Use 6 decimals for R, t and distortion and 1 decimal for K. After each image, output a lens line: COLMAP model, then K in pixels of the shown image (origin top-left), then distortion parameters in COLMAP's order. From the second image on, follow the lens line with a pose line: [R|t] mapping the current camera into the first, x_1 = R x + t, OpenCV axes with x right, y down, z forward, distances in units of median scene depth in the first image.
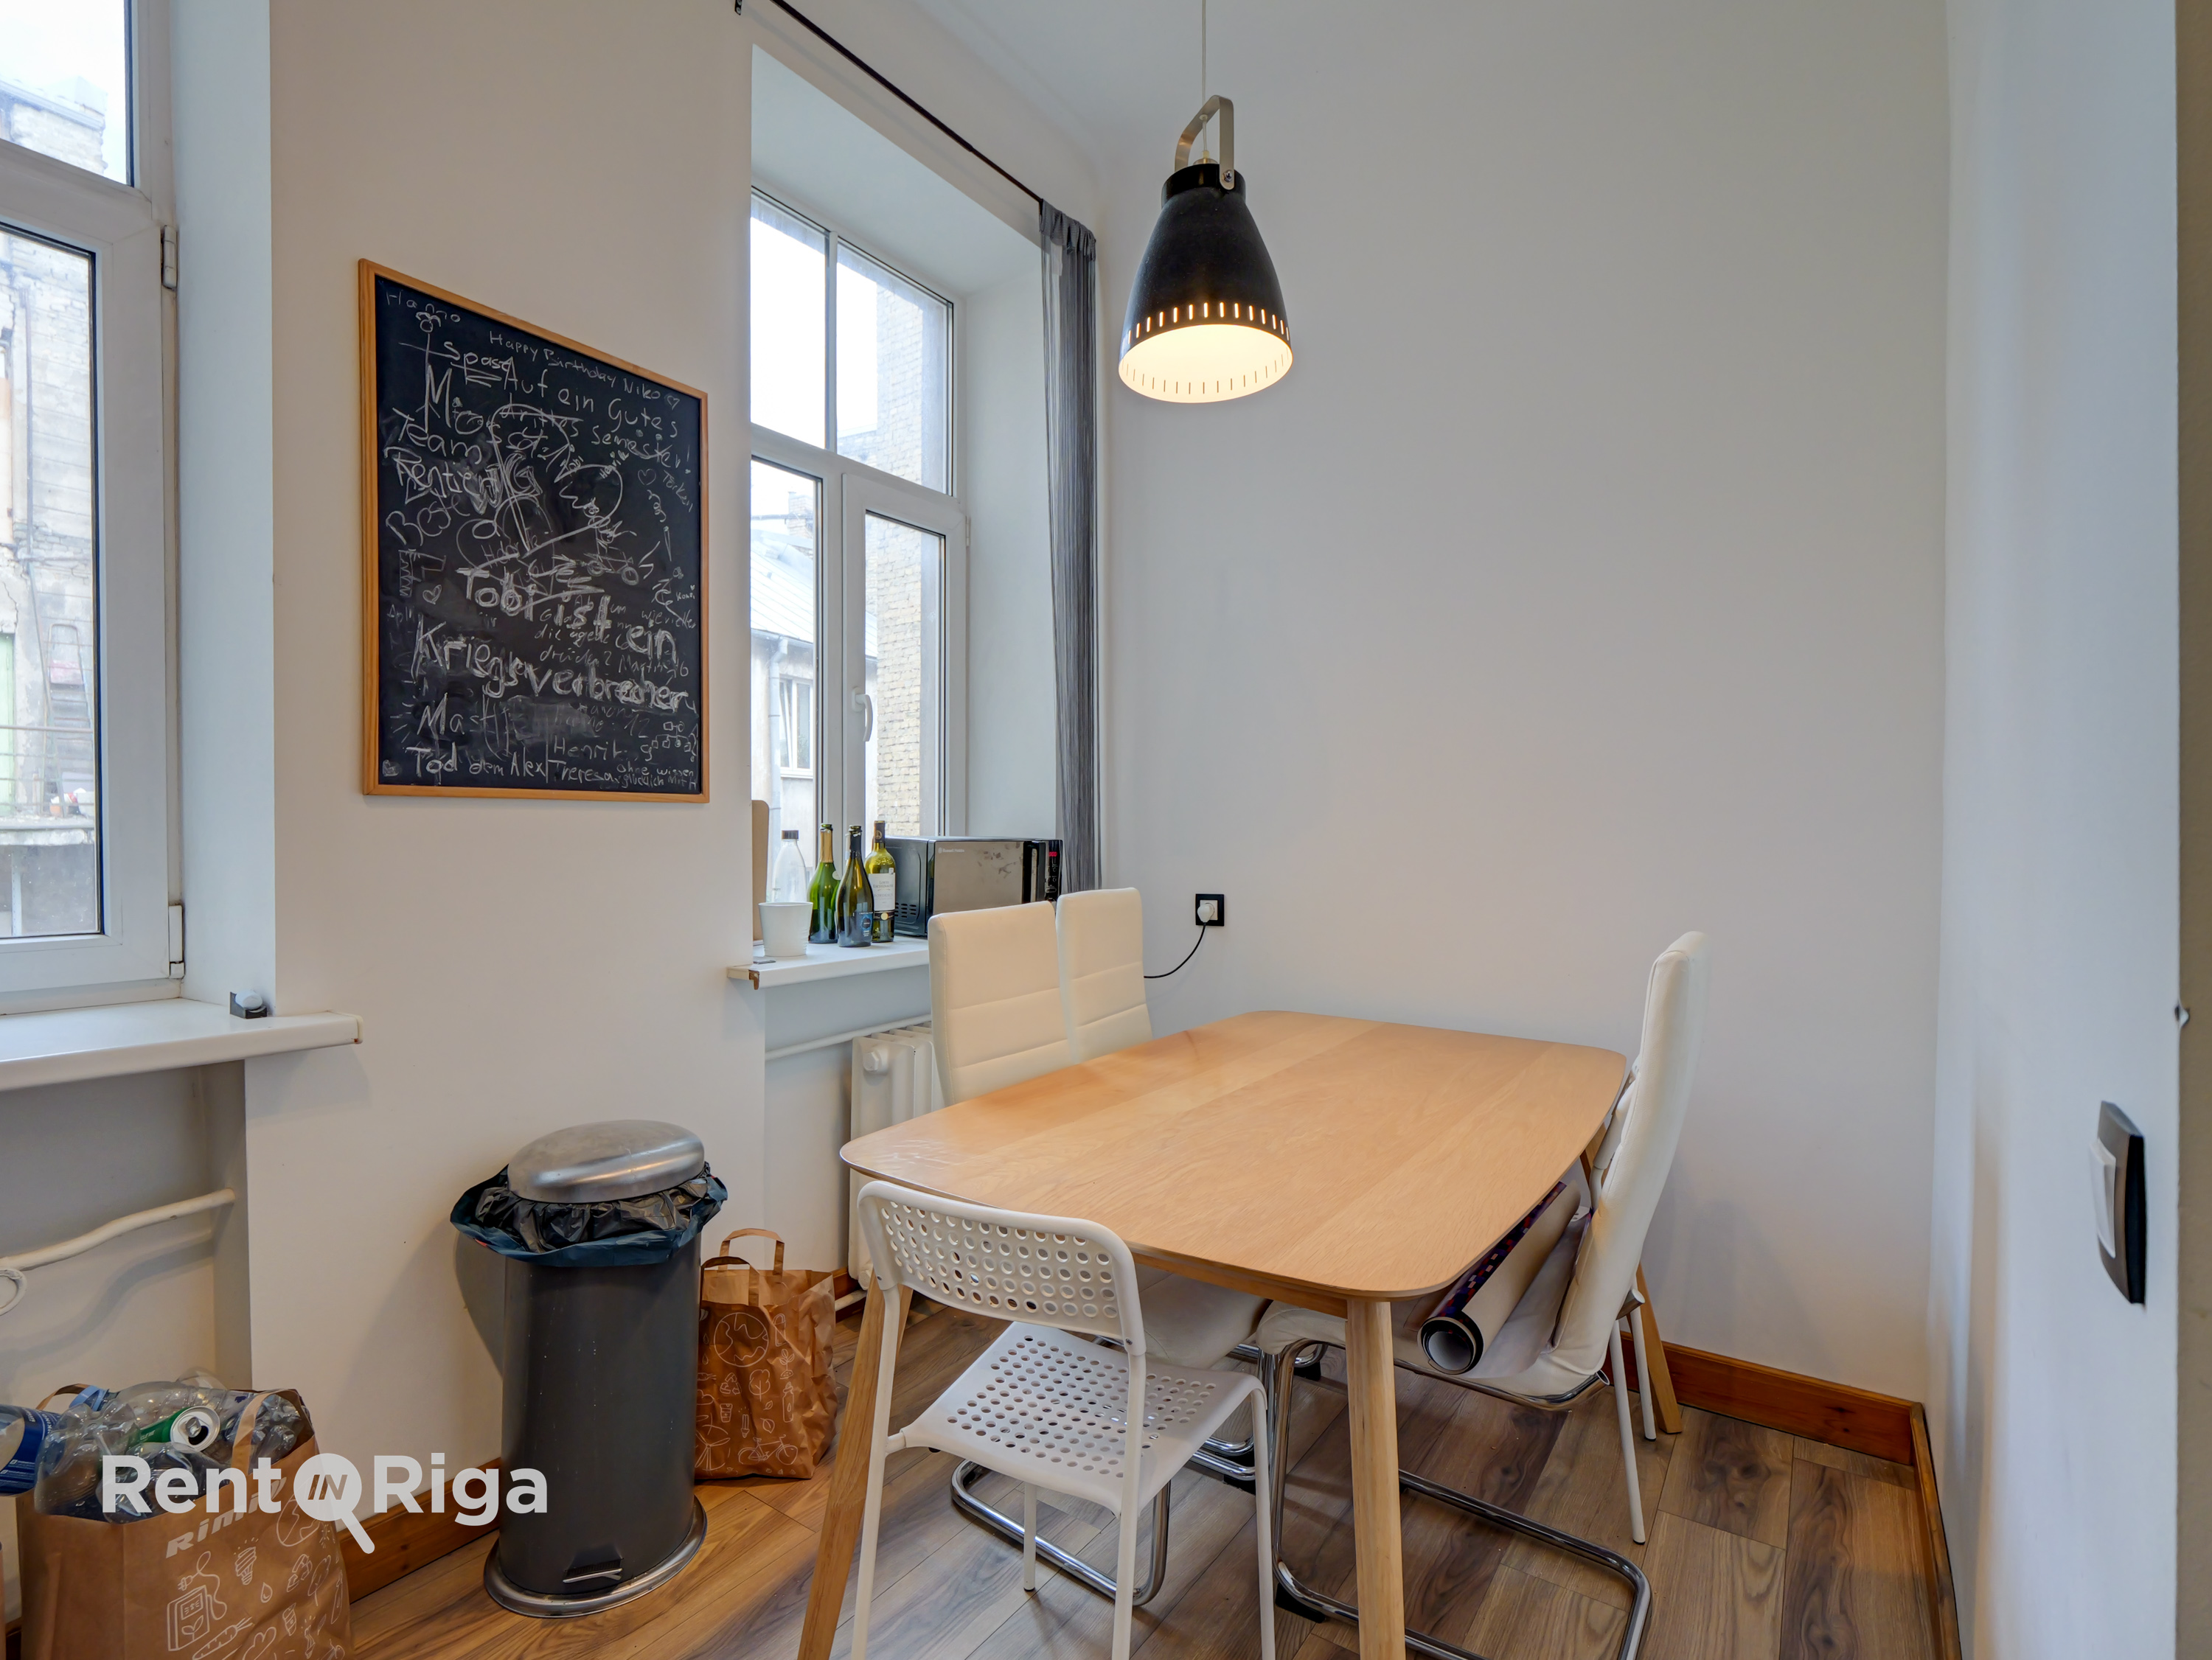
lens RADIAL K [[1050.8, 0, 1102.7], [0, 1050.8, 840.7], [0, 0, 1]] dist [-0.014696, -0.000725]
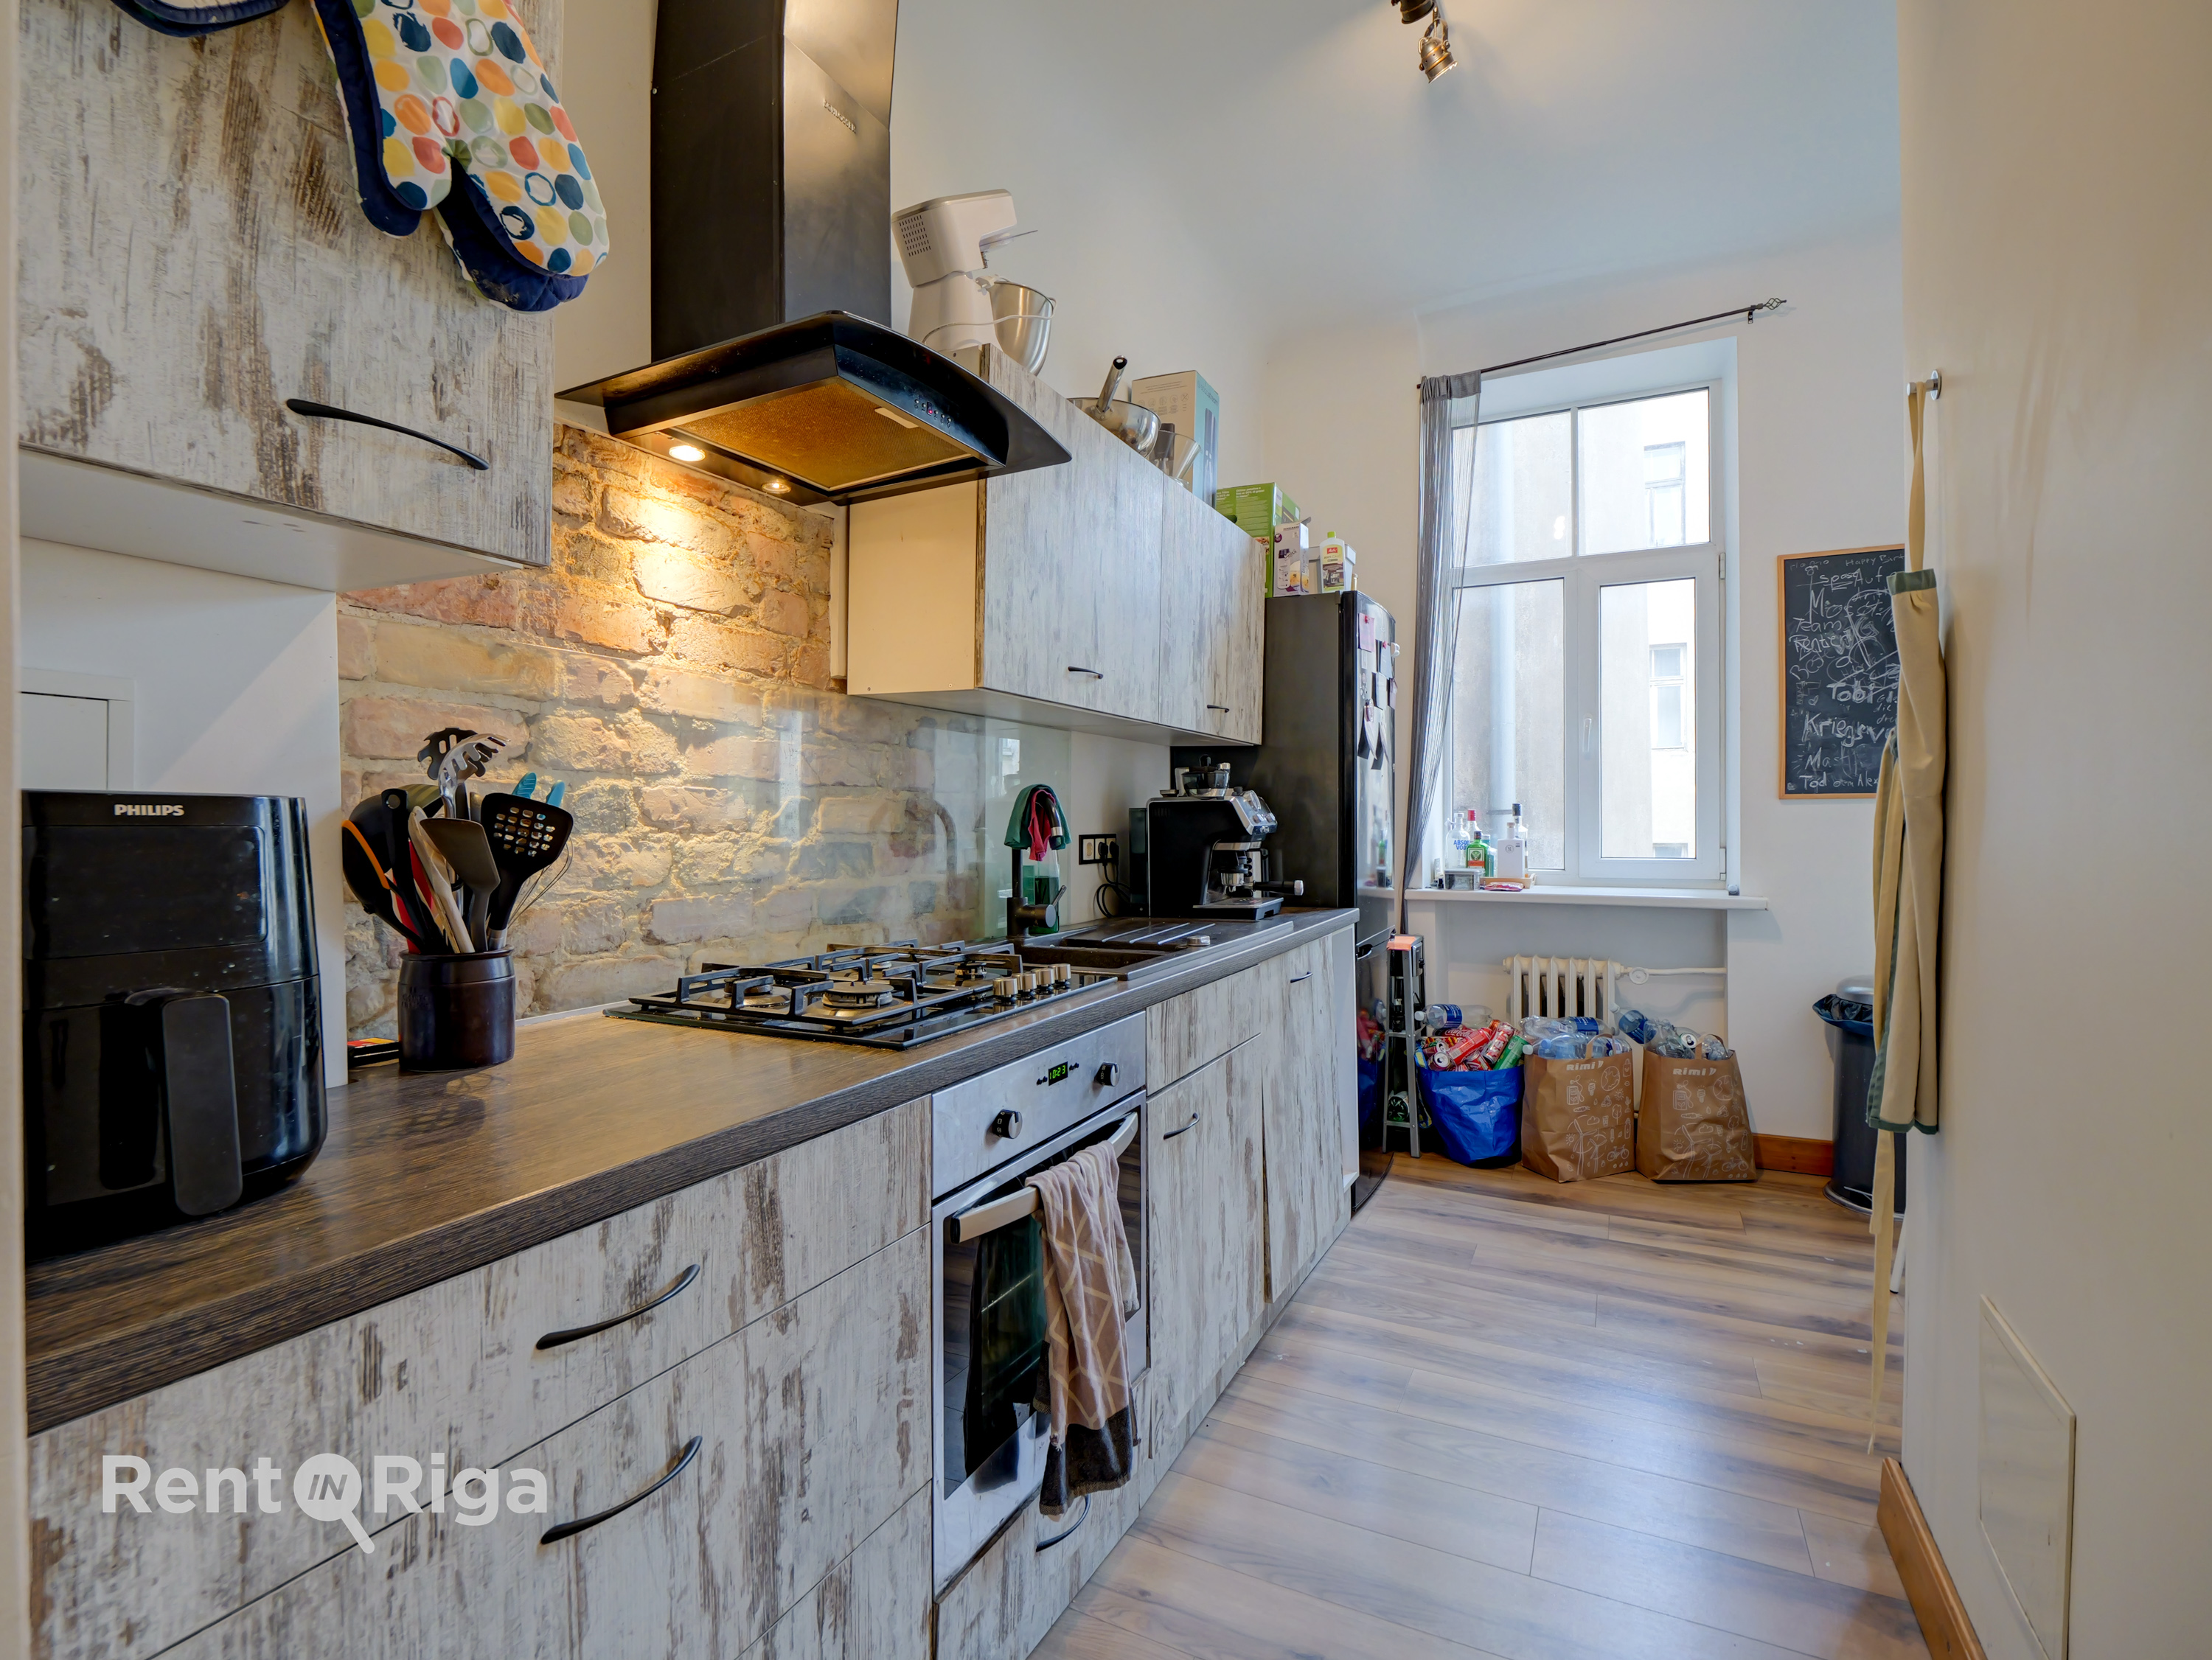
lens RADIAL K [[1050.8, 0, 1107.0], [0, 1050.8, 839.8], [0, 0, 1]] dist [-0.014696, -0.000725]
pose [[0.122388, 0.017061, -0.992336, 1.210162], [-0.008428, 0.999834, 0.016150, 0.017023], [0.992447, 0.006387, 0.122511, -0.623514]]
